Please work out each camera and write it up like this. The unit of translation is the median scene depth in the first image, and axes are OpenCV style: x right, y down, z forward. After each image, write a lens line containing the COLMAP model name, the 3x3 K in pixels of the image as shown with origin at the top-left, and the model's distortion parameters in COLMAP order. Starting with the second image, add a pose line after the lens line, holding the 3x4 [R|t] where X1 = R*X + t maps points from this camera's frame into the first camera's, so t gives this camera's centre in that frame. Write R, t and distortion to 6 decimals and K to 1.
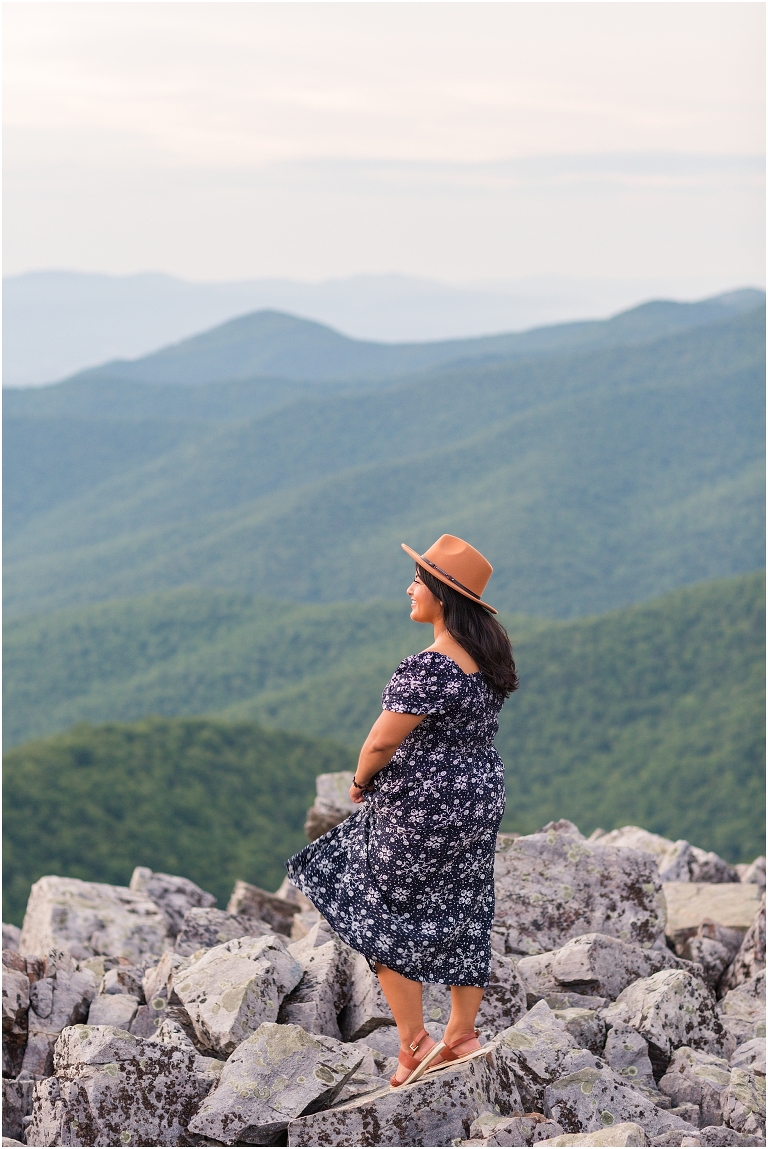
lens RADIAL K [[2645.7, 0, 384.0], [0, 2645.7, 574.5], [0, 0, 1]] dist [0.025411, -0.053213]
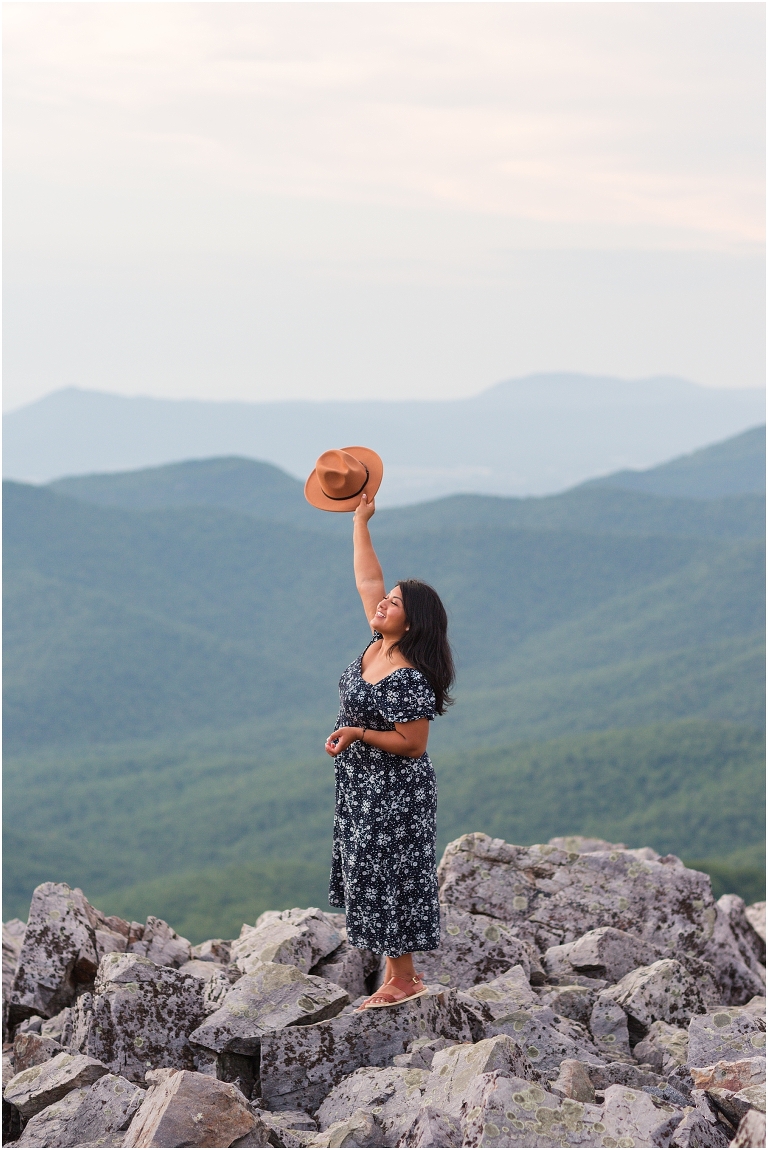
lens RADIAL K [[2869.0, 0, 396.8], [0, 2869.0, 571.9], [0, 0, 1]] dist [0.050029, -0.069271]
pose [[0.983906, 0.028146, -0.176455, 0.216942], [-0.036168, 0.998445, -0.042411, 0.039995], [0.174987, 0.048110, 0.983395, -0.263983]]
